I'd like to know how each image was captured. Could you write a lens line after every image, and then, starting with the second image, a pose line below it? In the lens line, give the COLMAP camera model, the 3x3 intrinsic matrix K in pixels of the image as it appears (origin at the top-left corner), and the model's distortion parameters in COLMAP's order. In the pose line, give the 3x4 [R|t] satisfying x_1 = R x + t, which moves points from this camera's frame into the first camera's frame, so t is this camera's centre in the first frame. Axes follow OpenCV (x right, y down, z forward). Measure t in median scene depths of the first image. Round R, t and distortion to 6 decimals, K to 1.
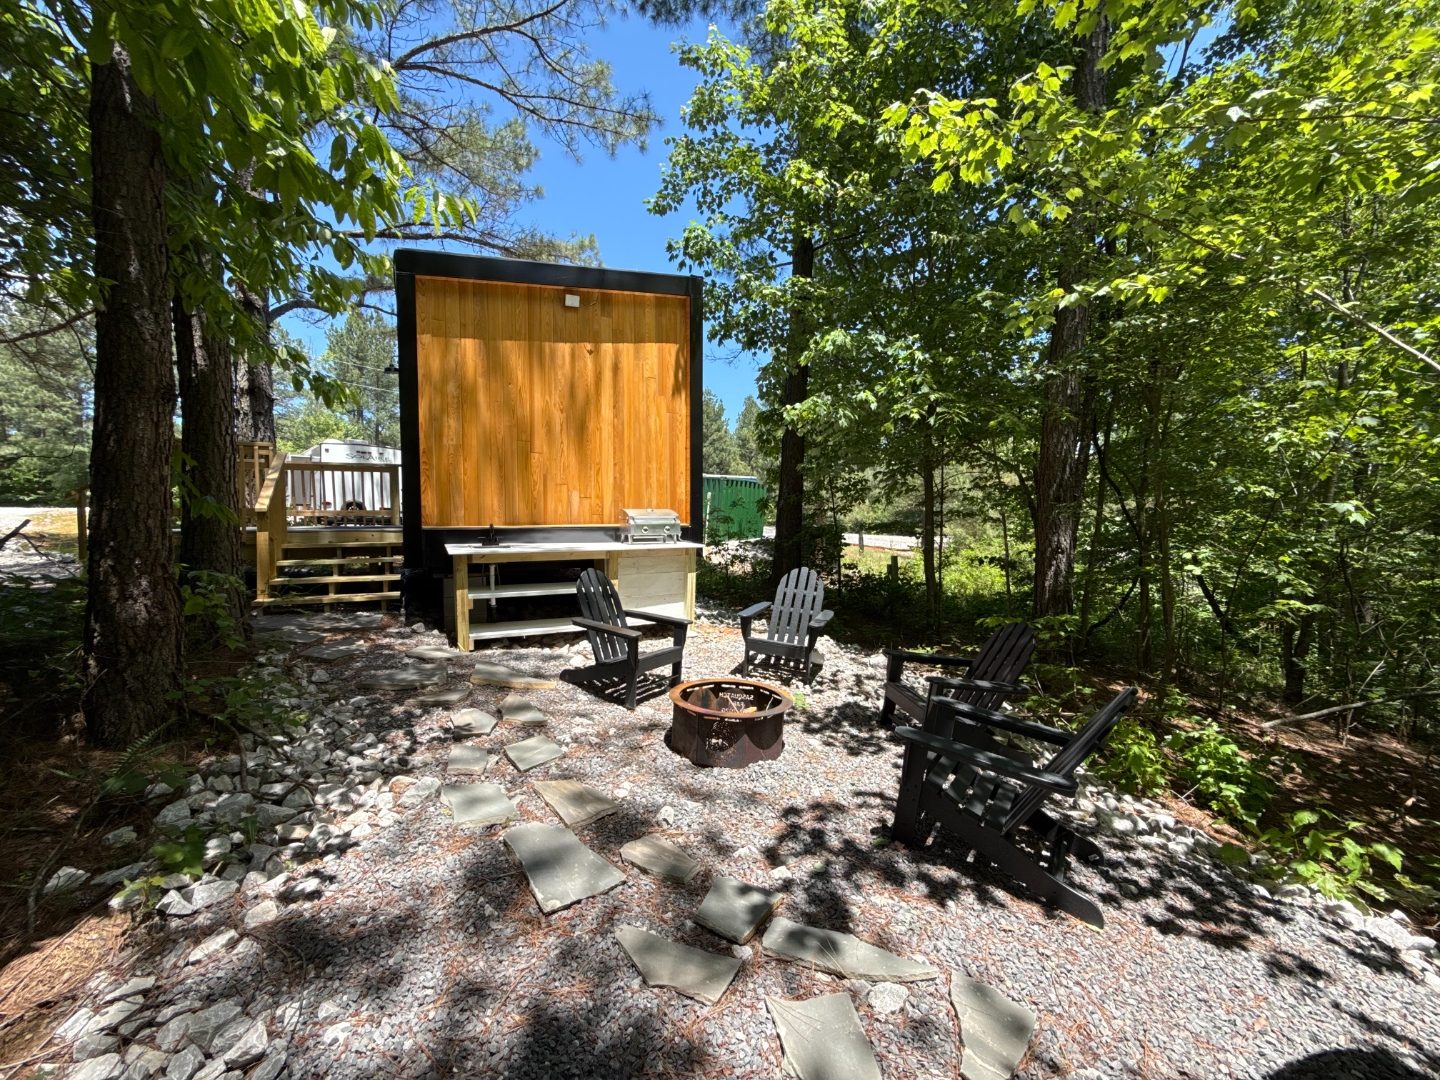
lens RADIAL K [[596.5, 0, 720.0], [0, 596.5, 540.0], [0, 0, 1]] dist [-0.025285, -0.000298]
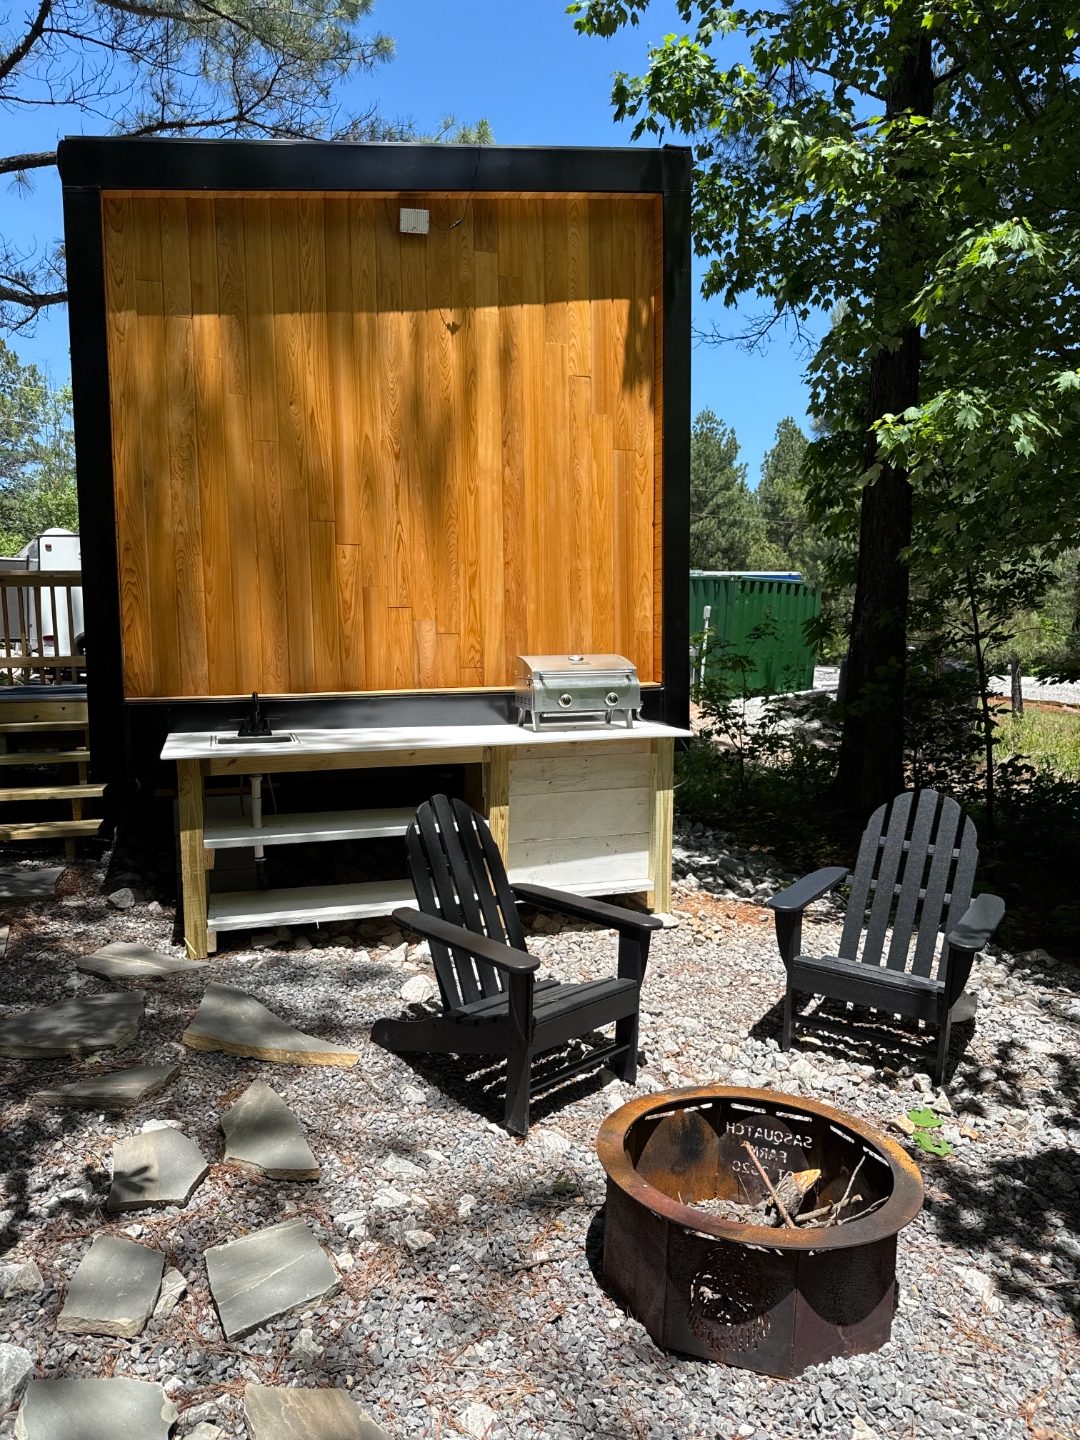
lens RADIAL K [[954.1, 0, 537.4], [0, 954.1, 706.1], [0, 0, 1]] dist [0.074266, -0.101629]
pose [[0.980197, -0.001212, -0.198023, 0.003116], [0.008105, 0.999389, 0.034005, -0.038554], [0.197861, -0.034936, 0.979607, 0.251321]]
